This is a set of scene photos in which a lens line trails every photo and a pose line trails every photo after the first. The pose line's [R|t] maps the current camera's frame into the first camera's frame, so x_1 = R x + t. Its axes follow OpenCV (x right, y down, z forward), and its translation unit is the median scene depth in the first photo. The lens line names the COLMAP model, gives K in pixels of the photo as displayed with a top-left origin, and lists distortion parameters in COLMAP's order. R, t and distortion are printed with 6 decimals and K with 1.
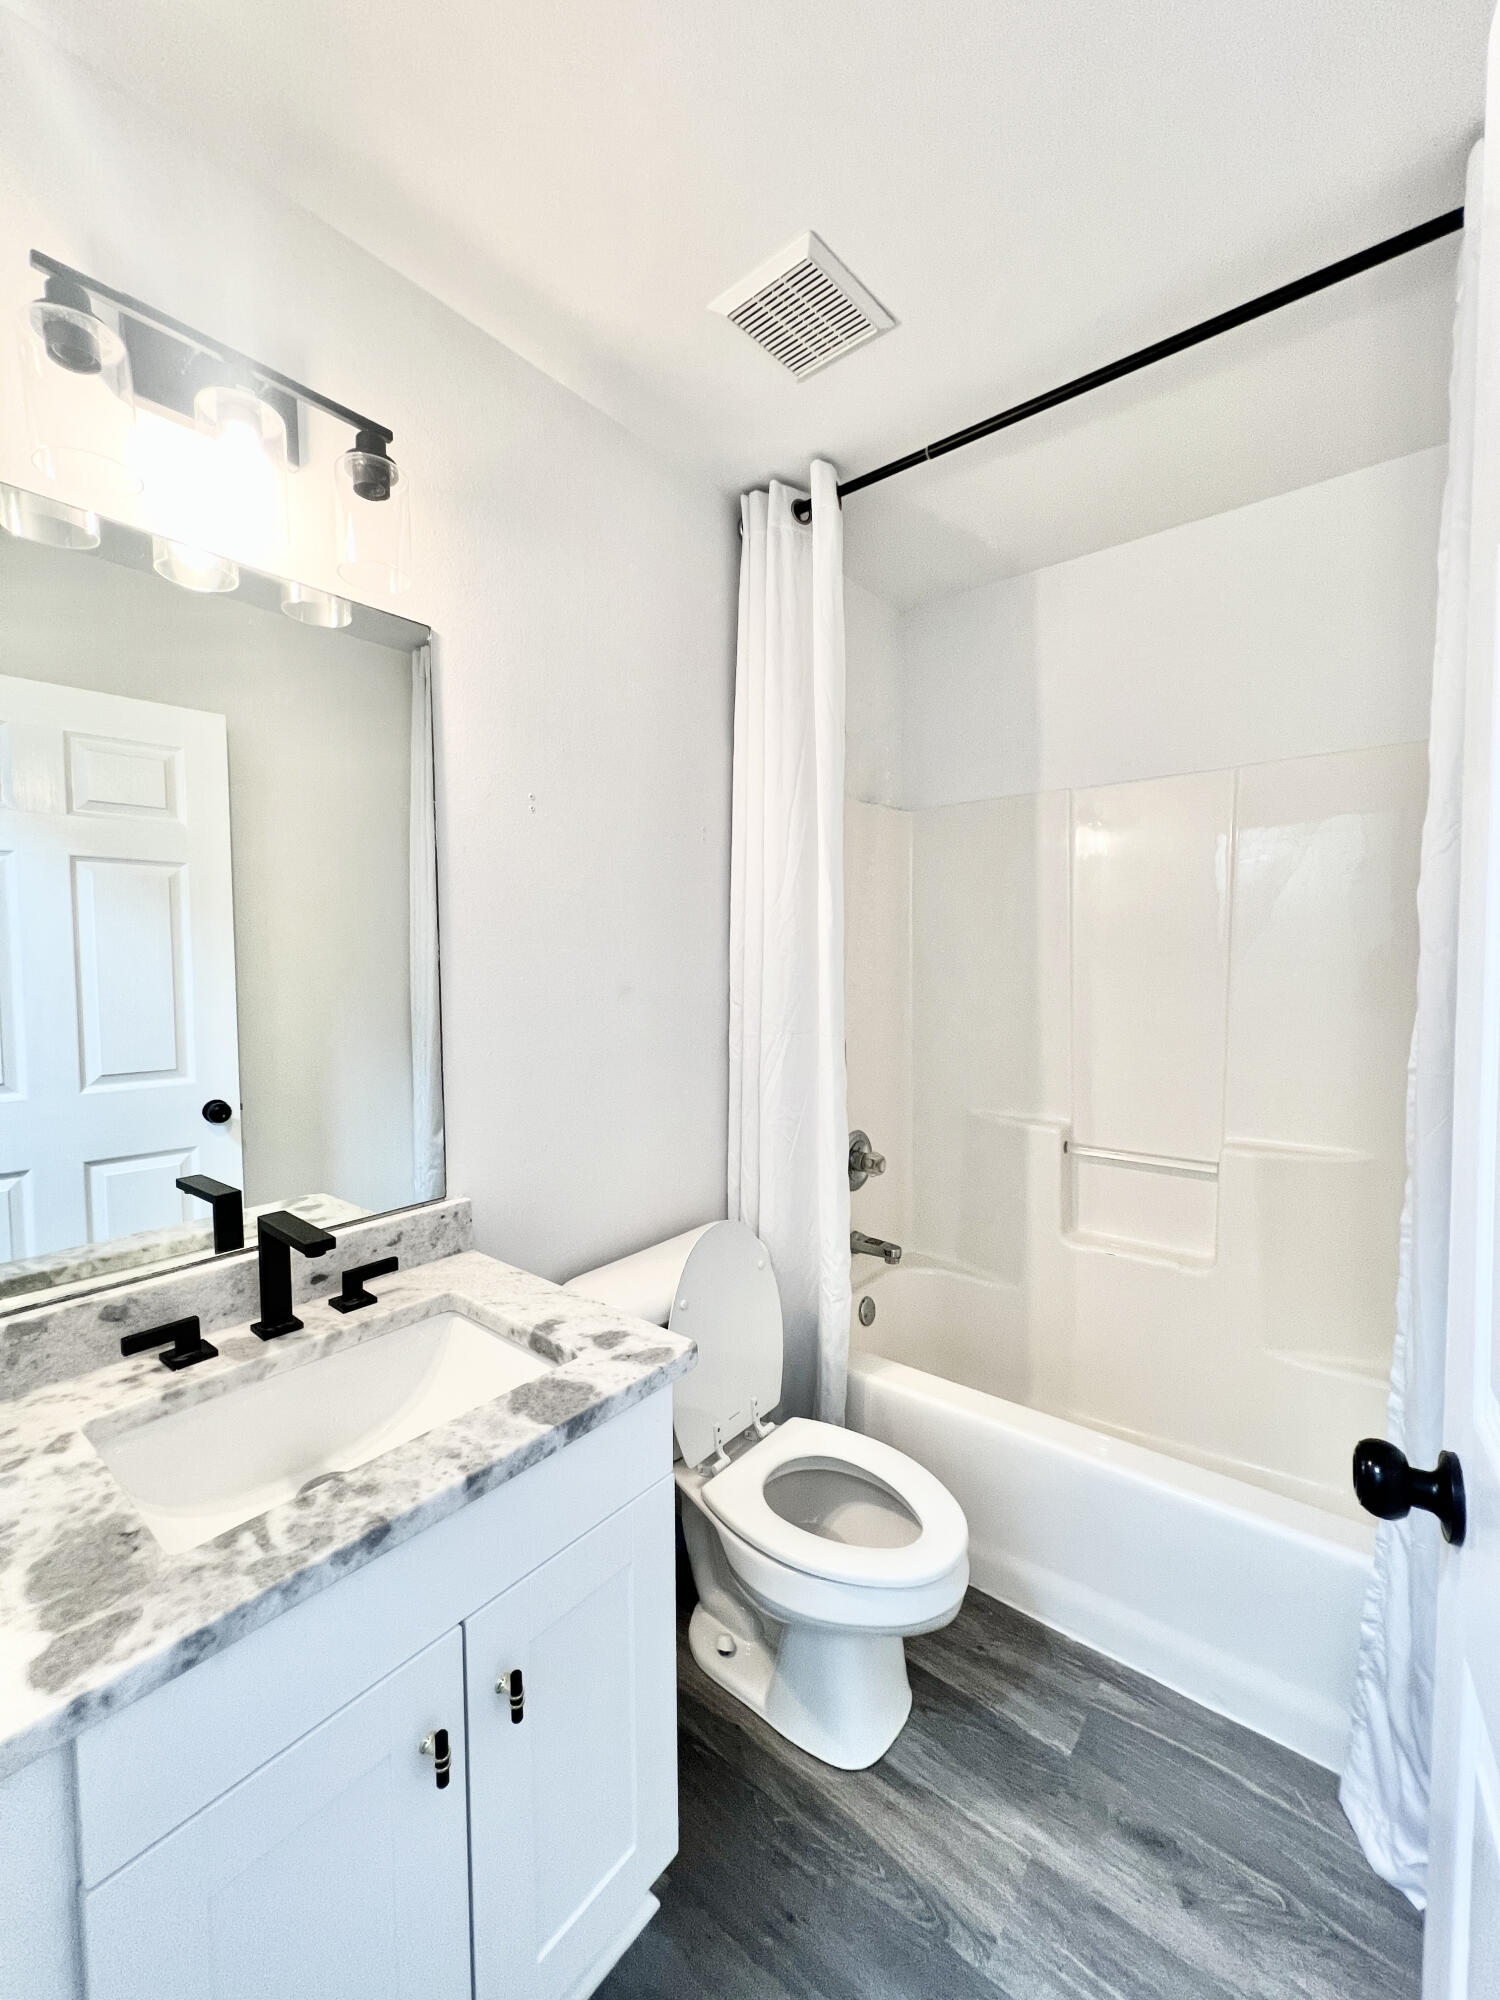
lens RADIAL K [[797.9, 0, 746.4], [0, 797.9, 996.0], [0, 0, 1]] dist [0.001141, -0.000299]
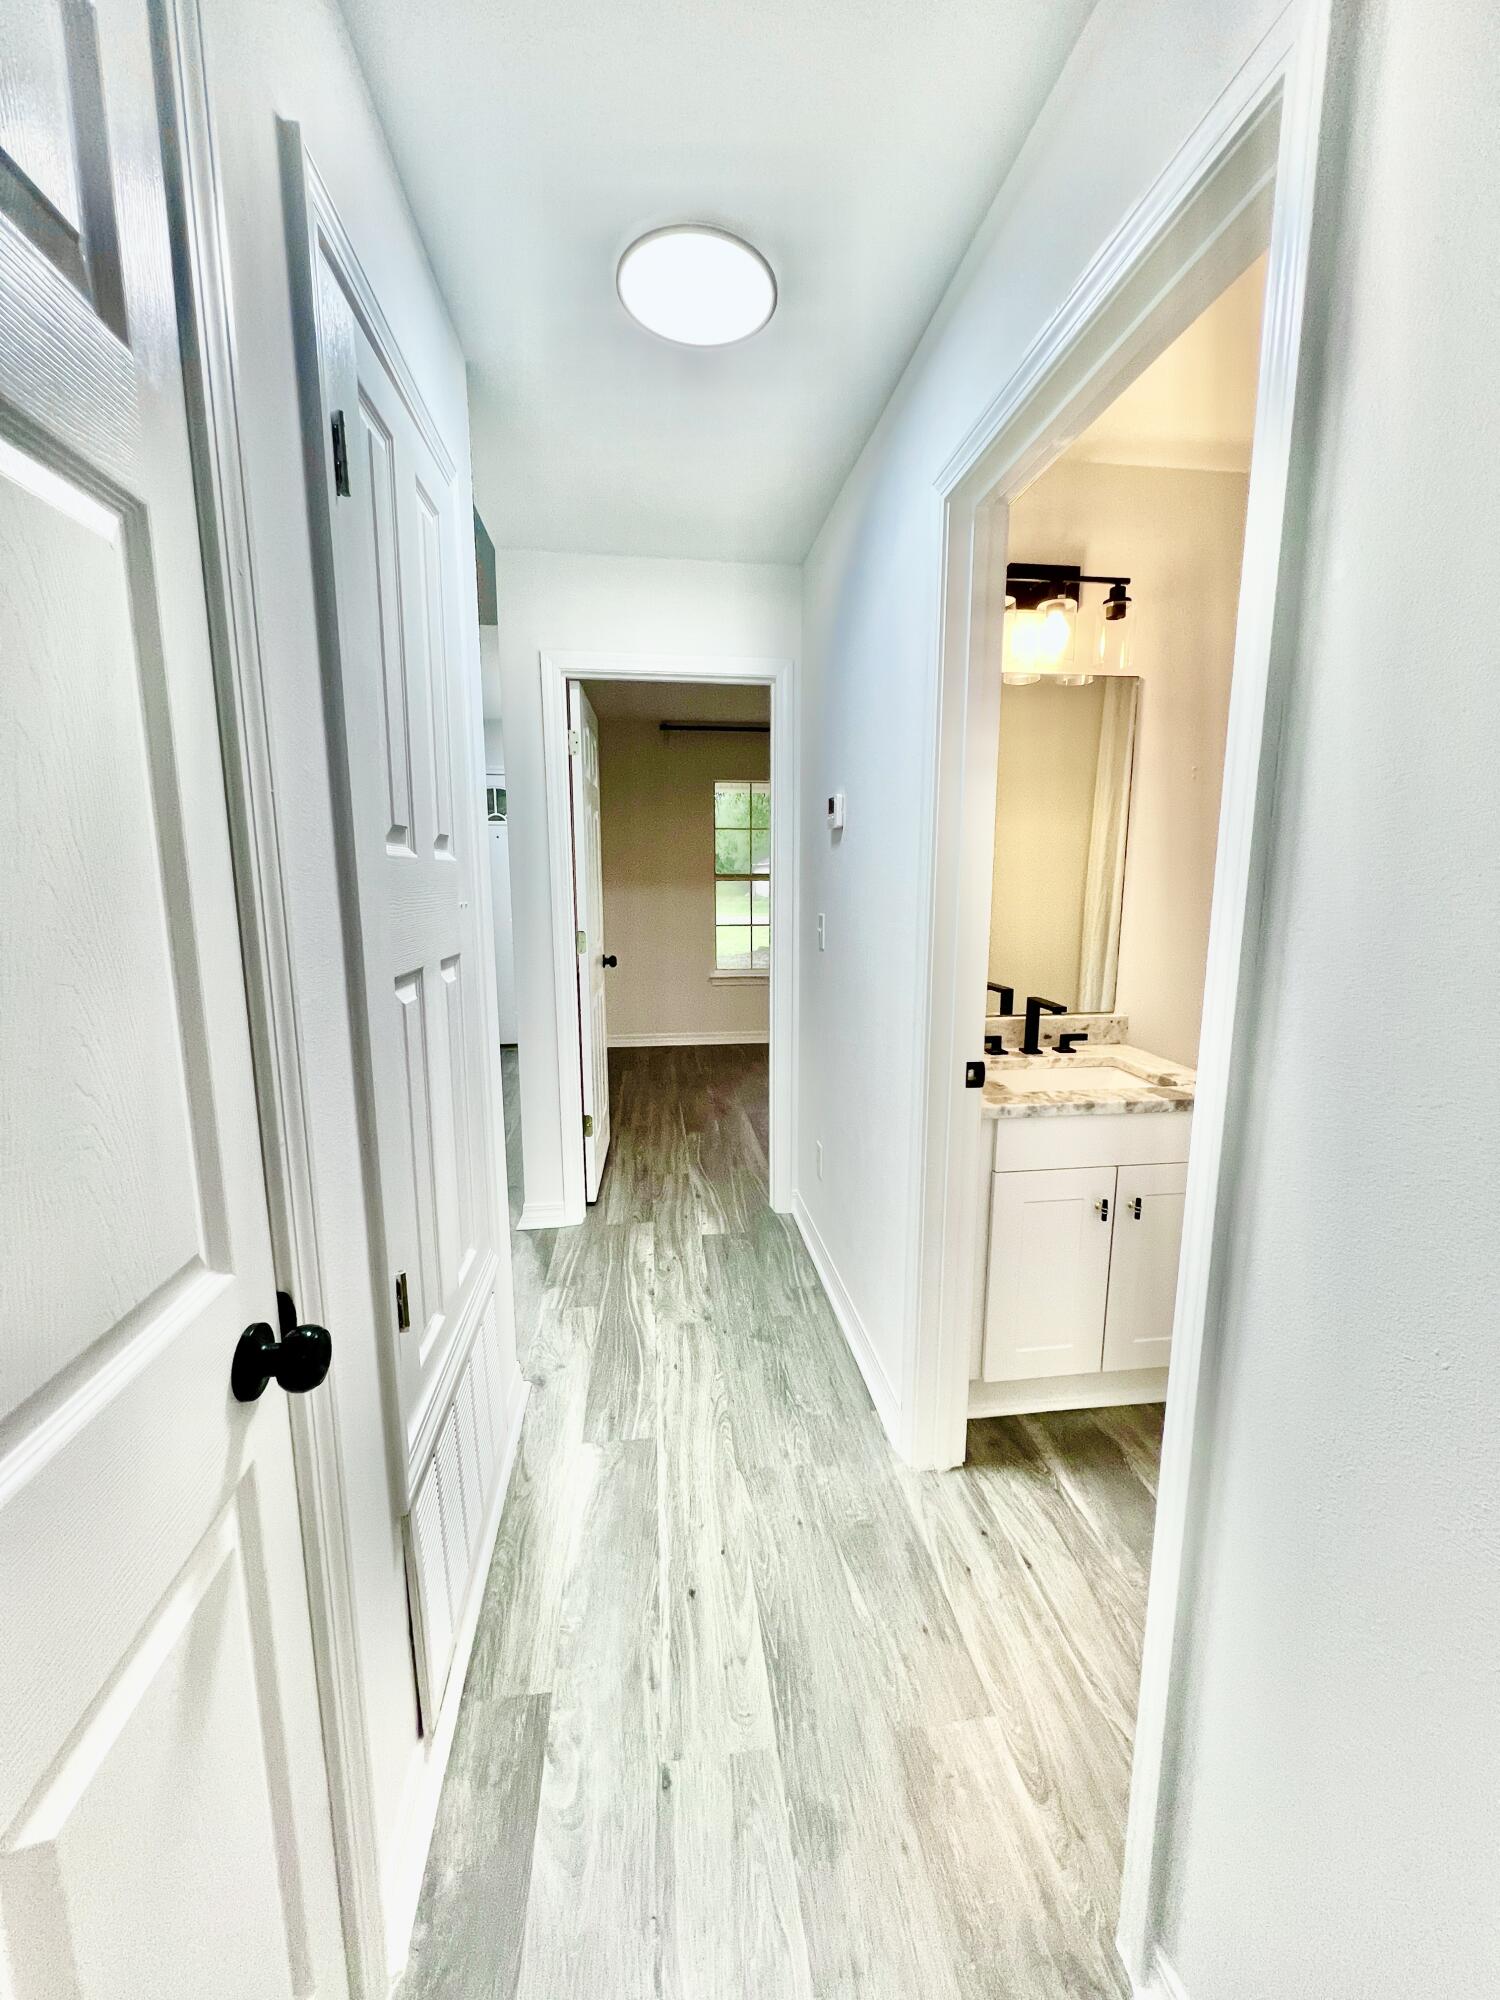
lens RADIAL K [[797.9, 0, 753.4], [0, 797.9, 1002.5], [0, 0, 1]] dist [0.001141, -0.000299]
pose [[0.729582, 0.119531, -0.673366, 0.283438], [-0.038157, 0.990188, 0.134428, 0.032251], [0.682828, -0.072383, 0.726985, -1.029327]]
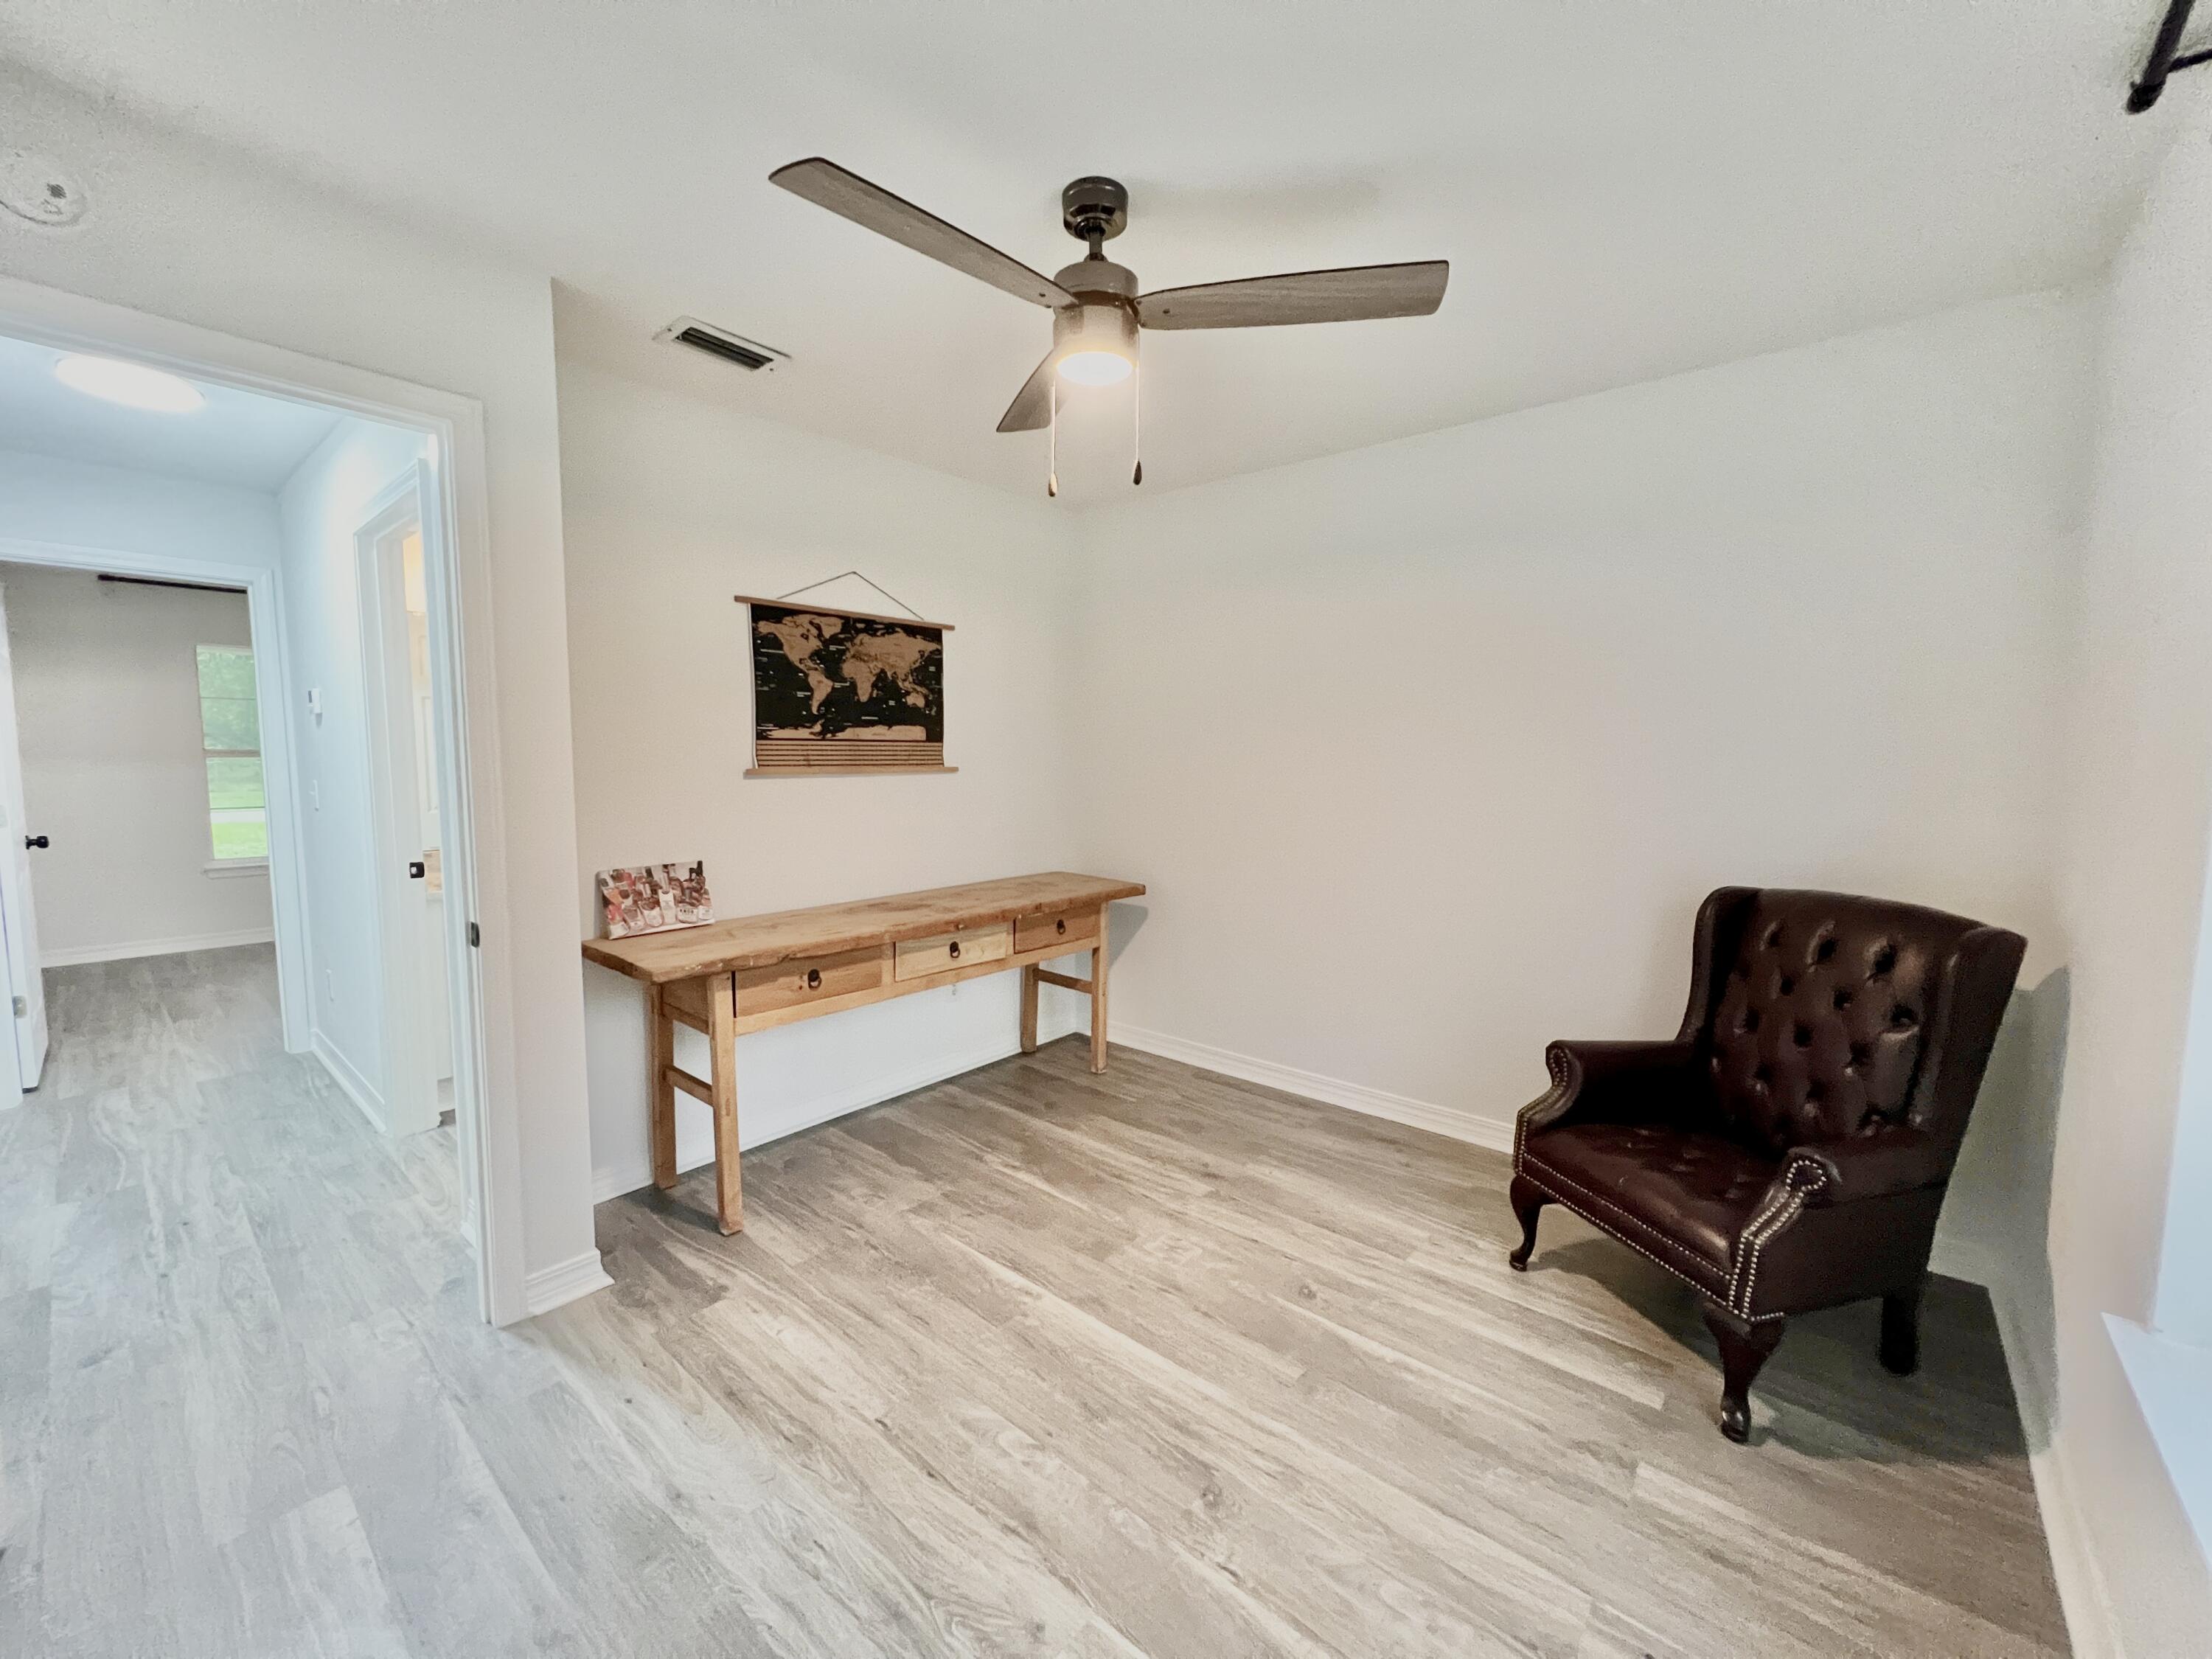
lens RADIAL K [[882.5, 0, 1109.6], [0, 882.5, 831.5], [0, 0, 1]] dist [0.001141, -0.000299]
pose [[0.999771, 0.013479, -0.016618, 2.231487], [-0.012764, 0.999019, 0.042415, 0.112785], [0.017173, -0.042194, 0.998962, -2.738656]]
